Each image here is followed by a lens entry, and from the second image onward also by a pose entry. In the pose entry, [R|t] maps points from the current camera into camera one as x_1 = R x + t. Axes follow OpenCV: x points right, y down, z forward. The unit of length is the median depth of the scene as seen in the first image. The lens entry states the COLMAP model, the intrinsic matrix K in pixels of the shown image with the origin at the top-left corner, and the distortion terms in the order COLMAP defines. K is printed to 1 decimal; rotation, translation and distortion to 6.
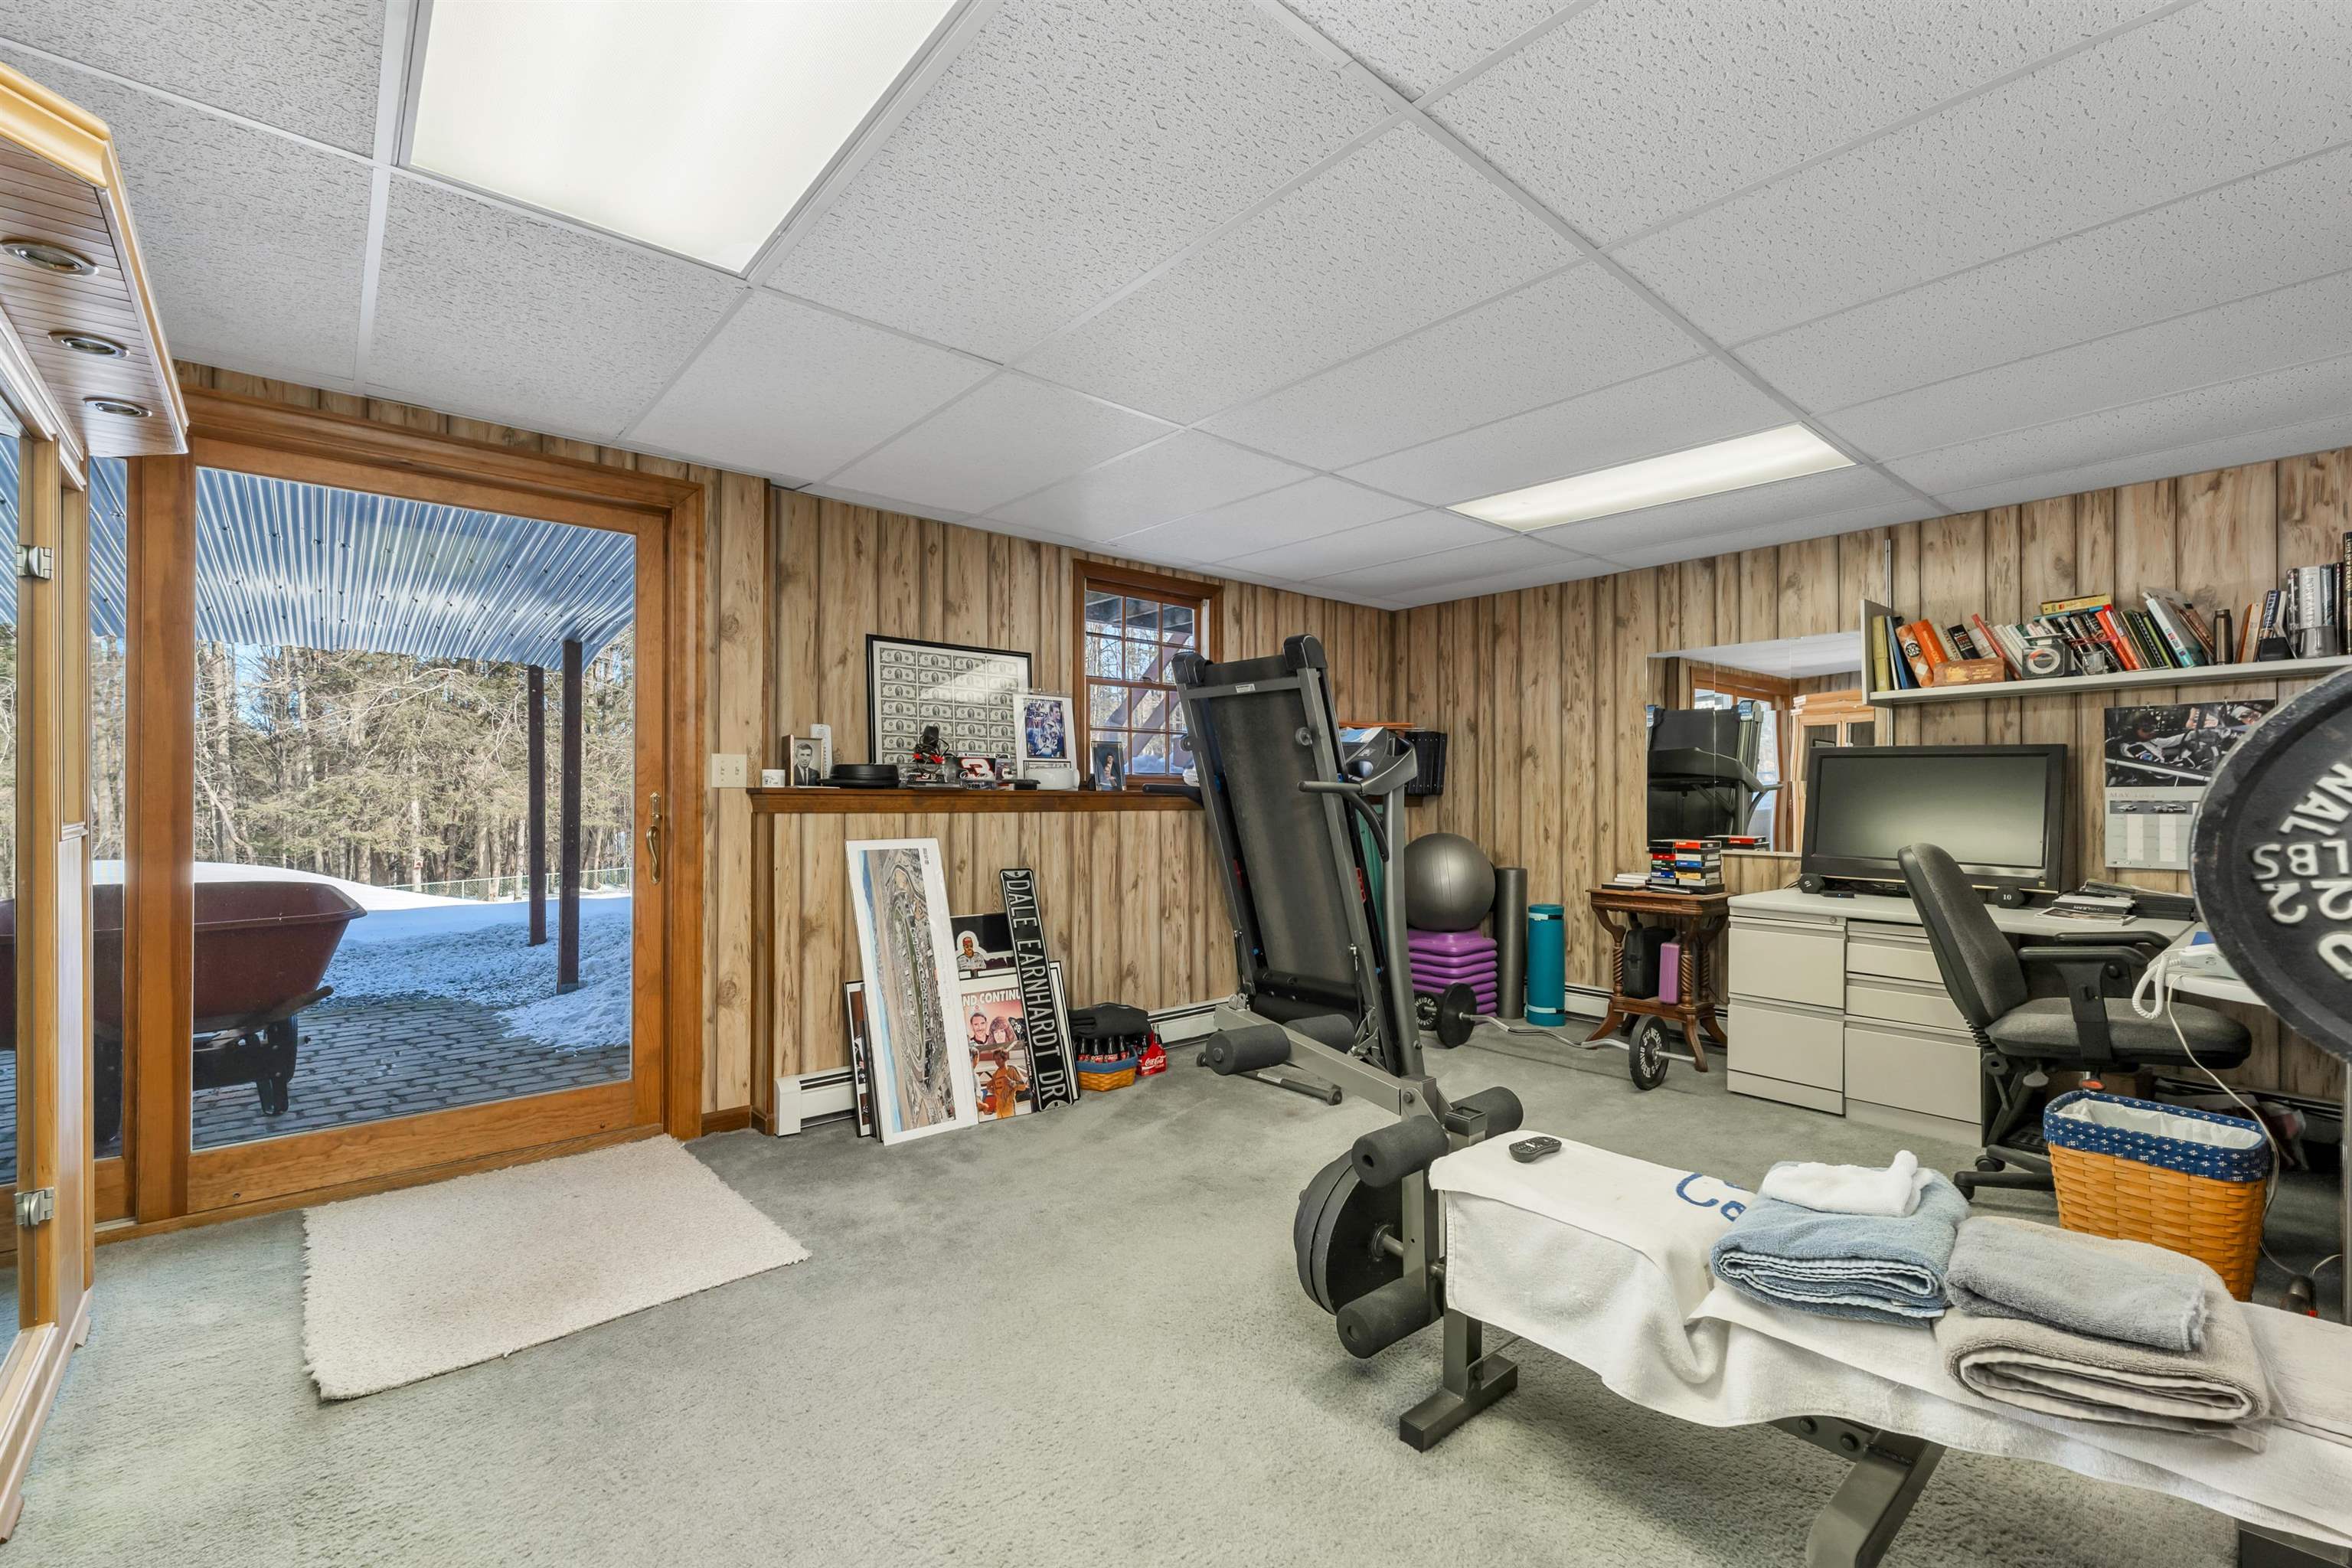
lens RADIAL K [[985.3, 0, 1183.8], [0, 985.3, 792.8], [0, 0, 1]] dist [-0.002995, 0.001025]
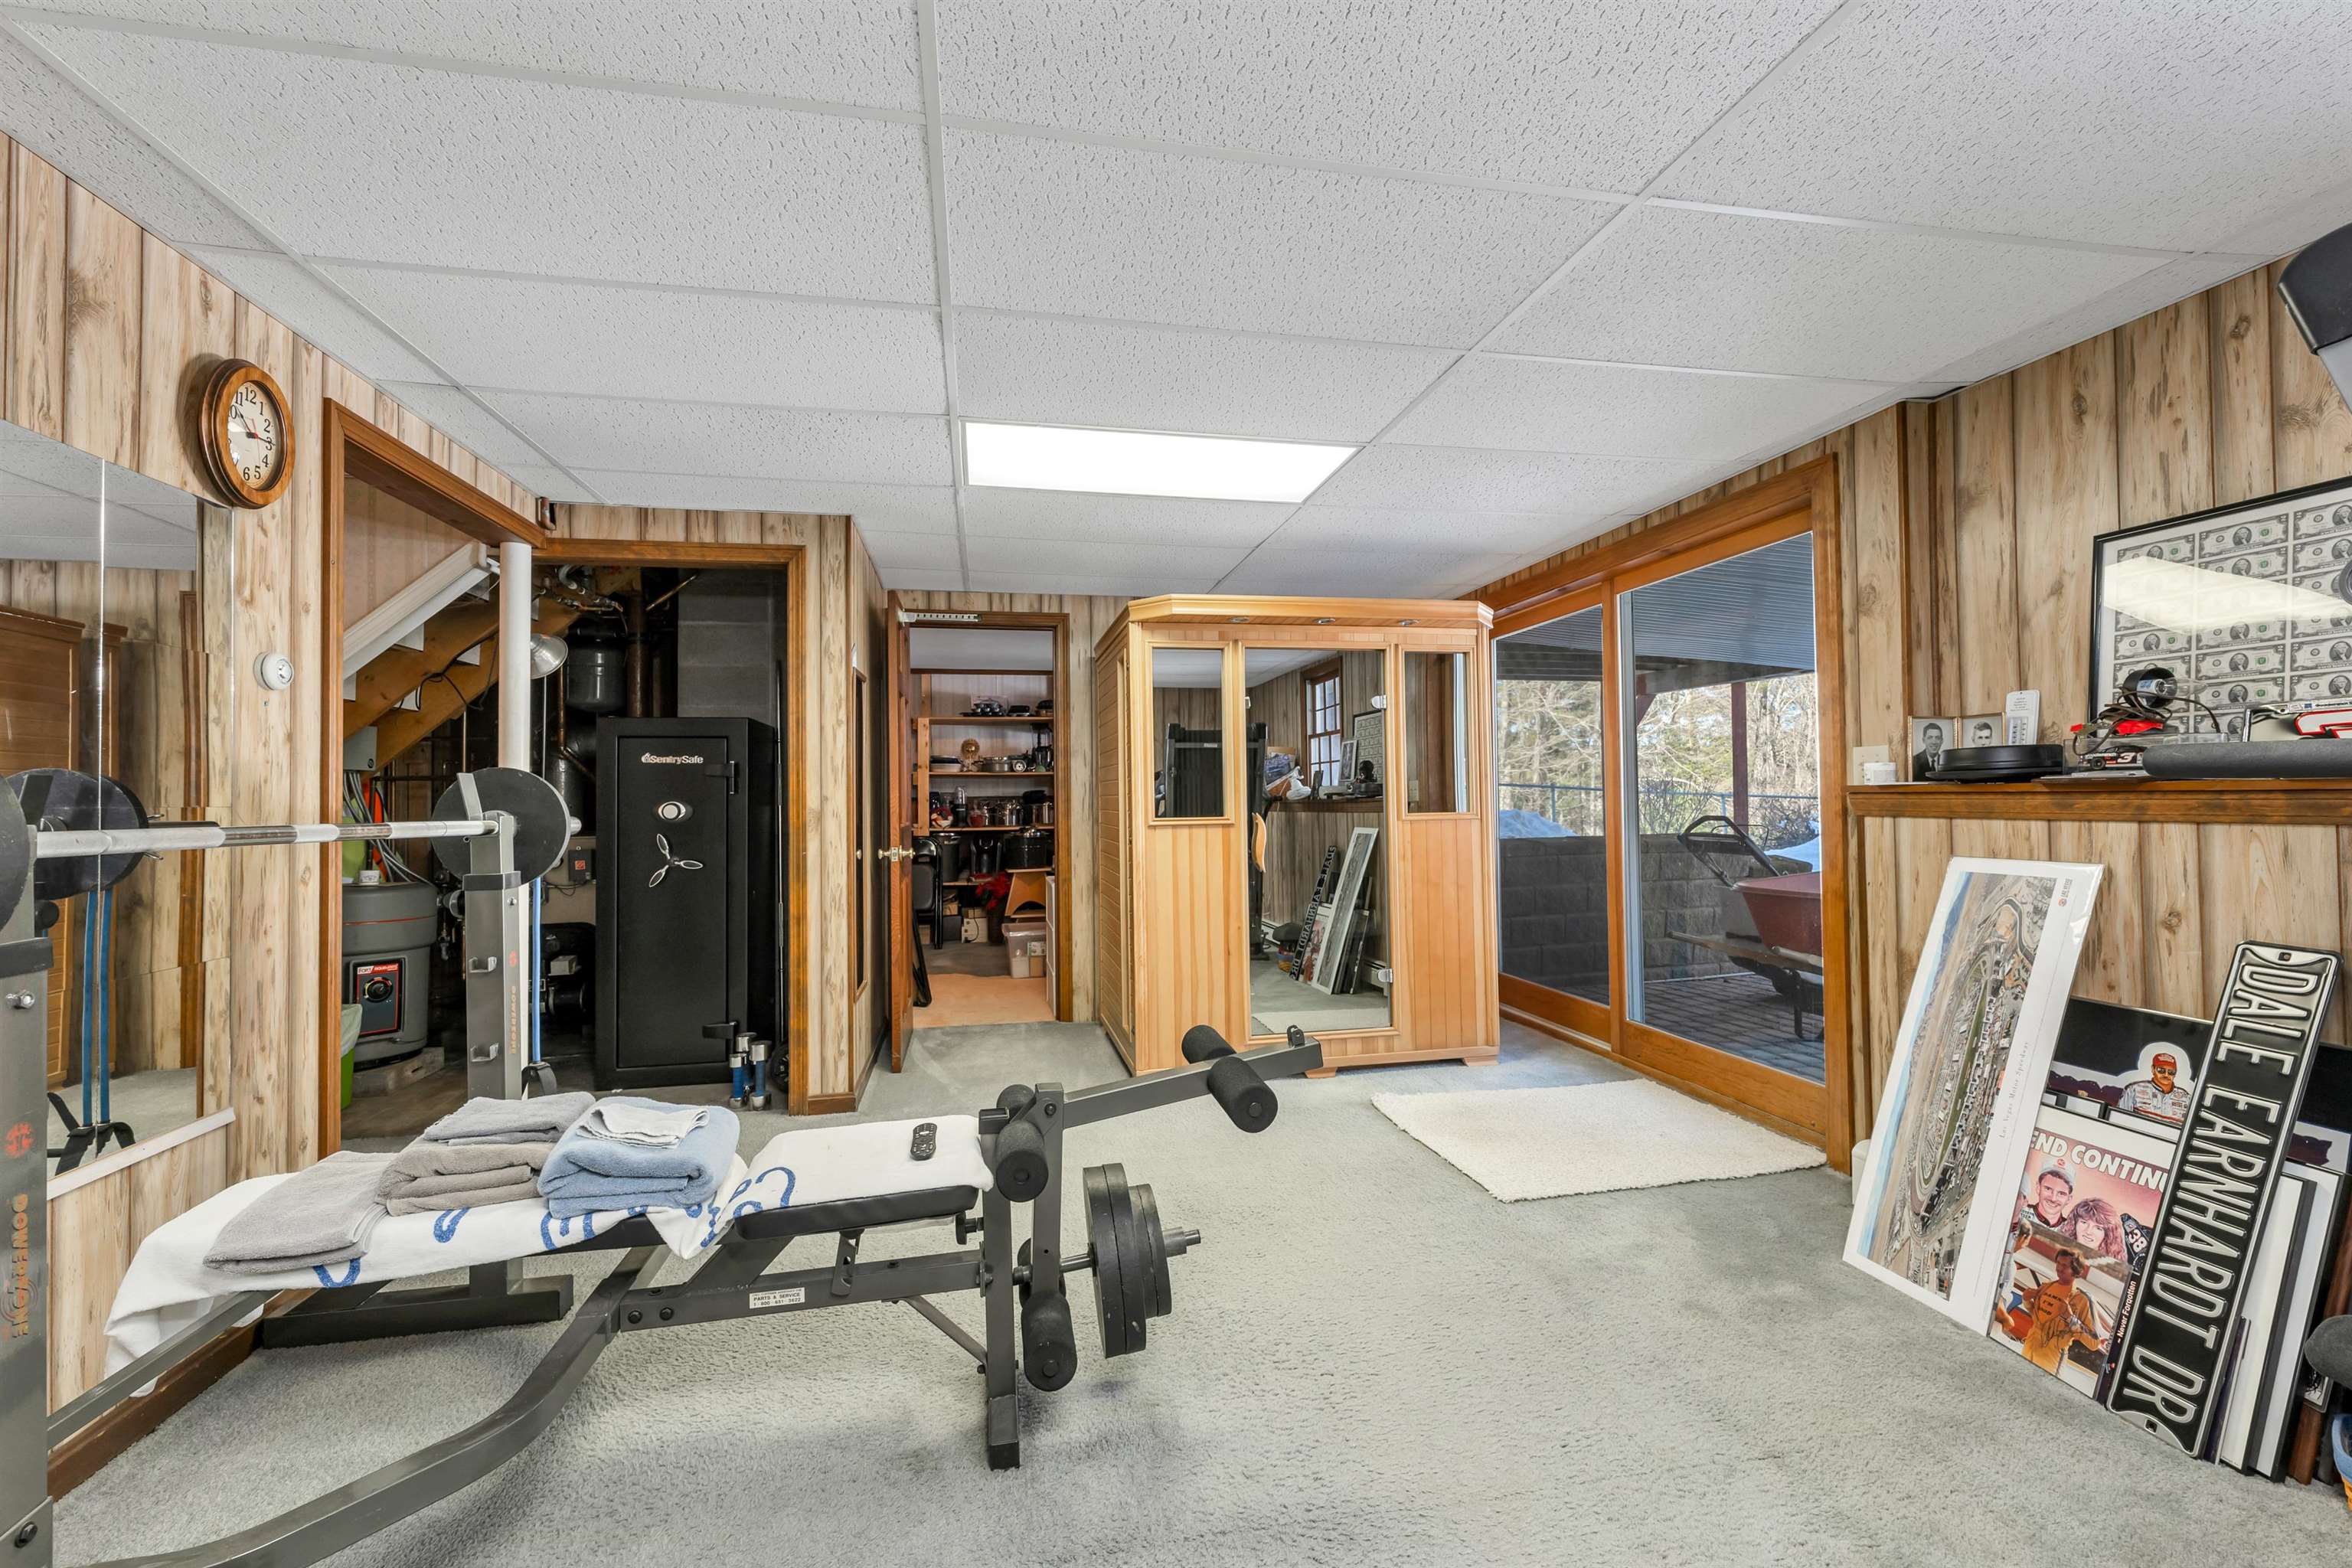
lens RADIAL K [[985.3, 0, 1185.6], [0, 985.3, 787.5], [0, 0, 1]] dist [-0.002995, 0.001025]
pose [[-0.498731, -0.008338, -0.866717, 0.548557], [0.013793, 0.999751, -0.017554, 0.002864], [0.866647, -0.020710, -0.498492, 0.859861]]
